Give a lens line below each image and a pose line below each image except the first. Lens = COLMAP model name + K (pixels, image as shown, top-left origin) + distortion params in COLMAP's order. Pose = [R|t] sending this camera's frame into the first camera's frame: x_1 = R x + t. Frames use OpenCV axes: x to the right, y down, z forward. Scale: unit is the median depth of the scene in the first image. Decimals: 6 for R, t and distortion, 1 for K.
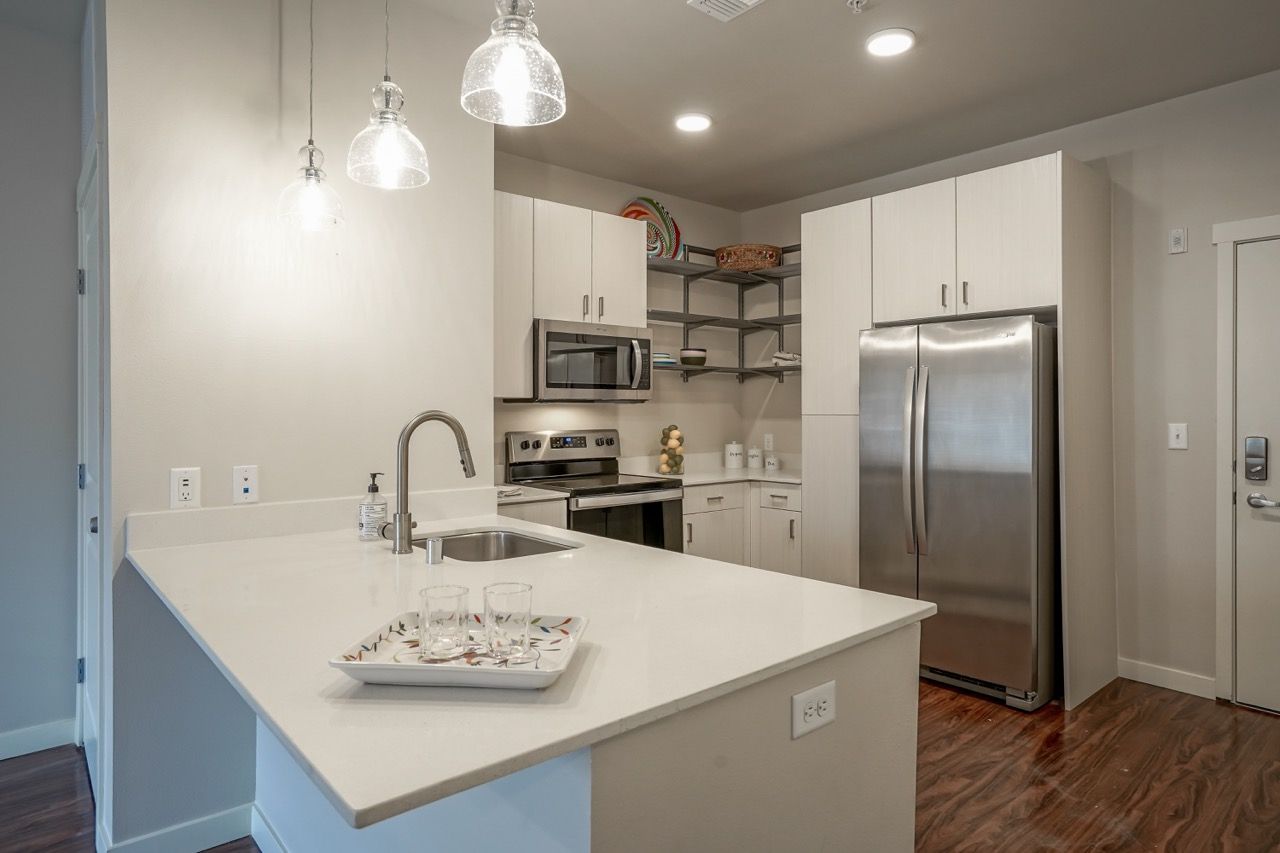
lens RADIAL K [[725.6, 0, 646.5], [0, 725.6, 415.5], [0, 0, 1]] dist [-0.011942, 0.009665]
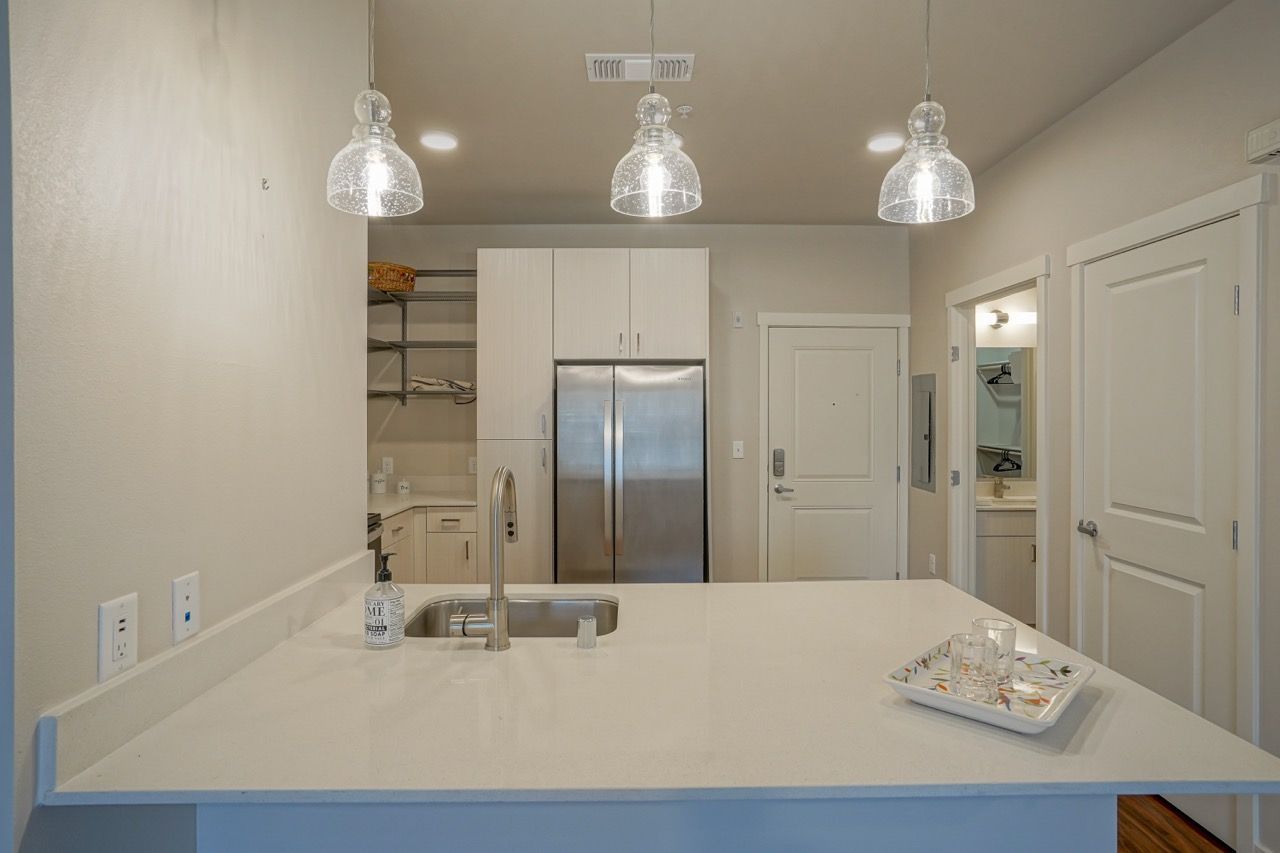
lens RADIAL K [[675.0, 0, 634.7], [0, 675.0, 413.6], [0, 0, 1]] dist [-0.031117, 0.014827]
pose [[0.668494, 0.001990, 0.743715, -0.446769], [0.007783, 0.999923, -0.009671, -0.034151], [-0.743677, 0.012253, 0.668427, 0.225684]]
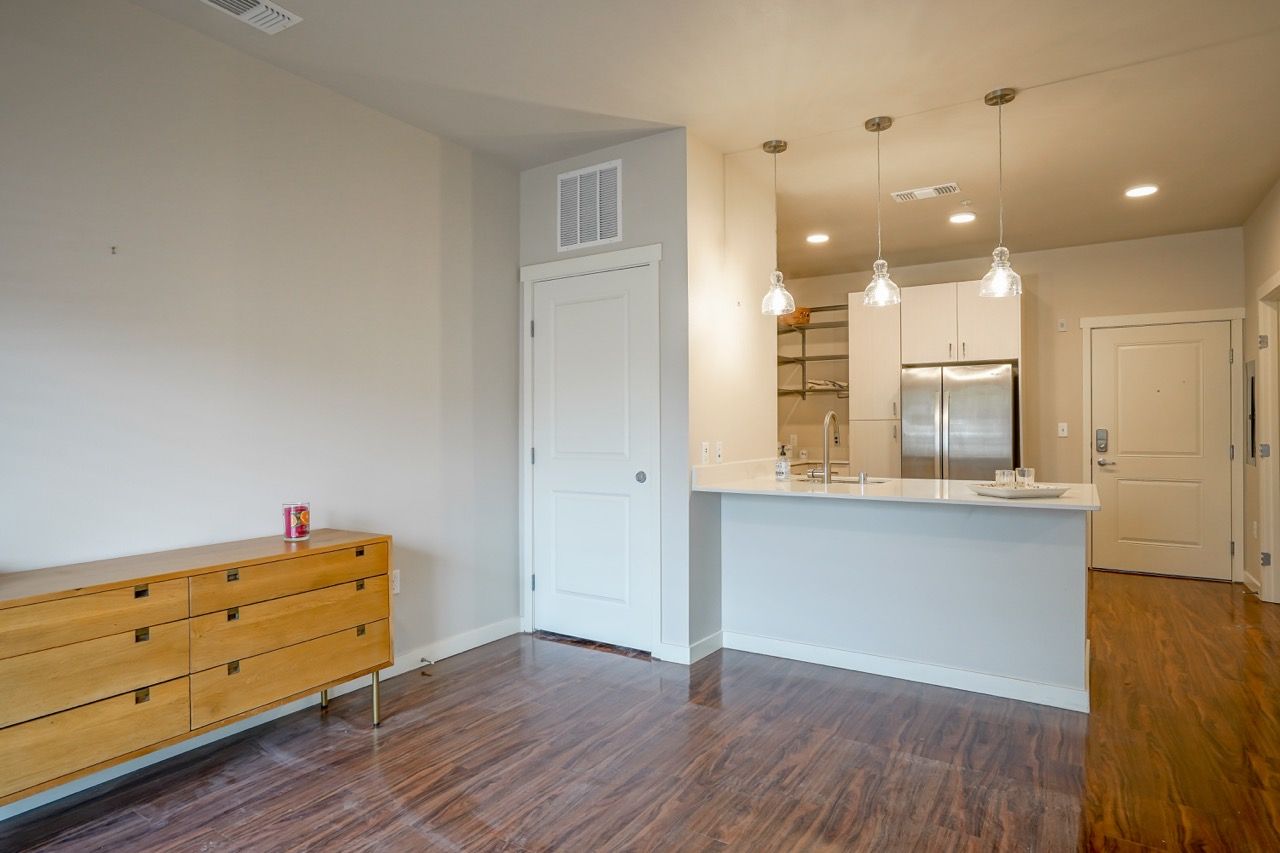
lens RADIAL K [[675.0, 0, 658.0], [0, 675.0, 419.3], [0, 0, 1]] dist [-0.031117, 0.014827]
pose [[0.962484, -0.000695, 0.271336, -0.725276], [0.005356, 0.999851, -0.016437, 0.024100], [-0.271284, 0.017274, 0.962344, -0.363707]]
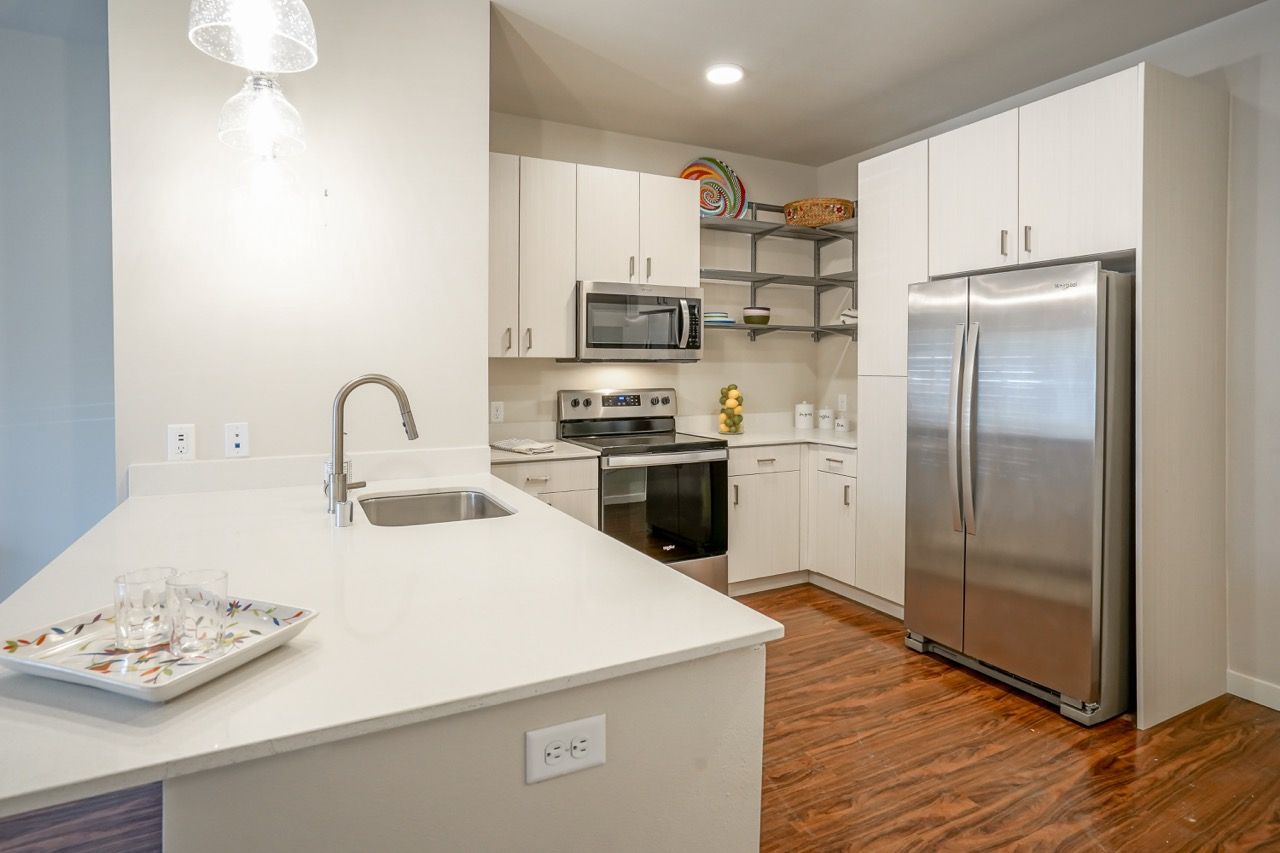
lens RADIAL K [[675.0, 0, 629.7], [0, 675.0, 374.4], [0, 0, 1]] dist [-0.031117, 0.014827]
pose [[0.971972, 0.005478, -0.235033, 0.164408], [-0.004096, 0.999971, 0.006367, -0.008049], [0.235061, -0.005226, 0.971967, 0.096834]]
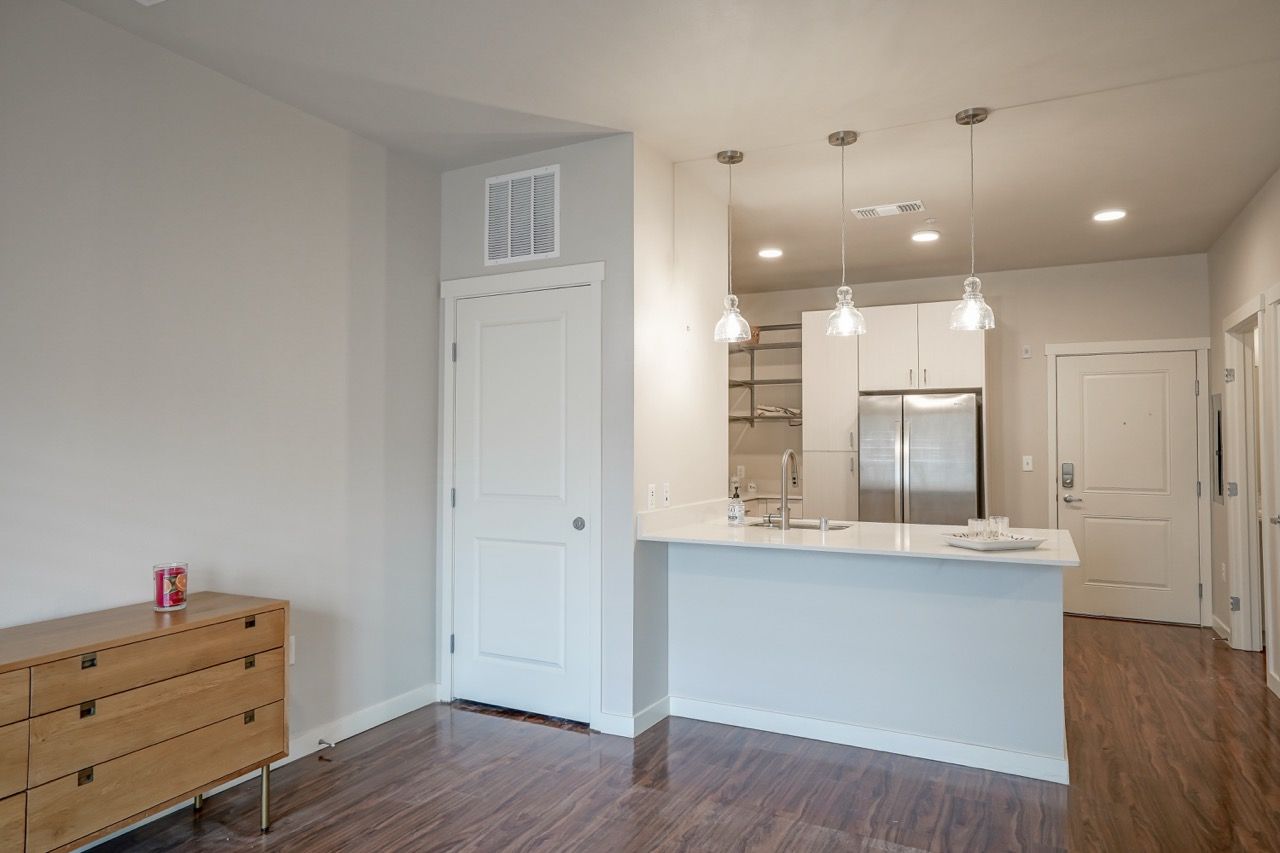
lens RADIAL K [[752.5, 0, 655.1], [0, 752.5, 423.1], [0, 0, 1]] dist [-0.022157, 0.022500]
pose [[0.932931, 0.013087, 0.359818, -0.741674], [0.000130, 0.999327, -0.036683, -0.002139], [-0.360056, 0.034269, 0.932301, -0.352358]]
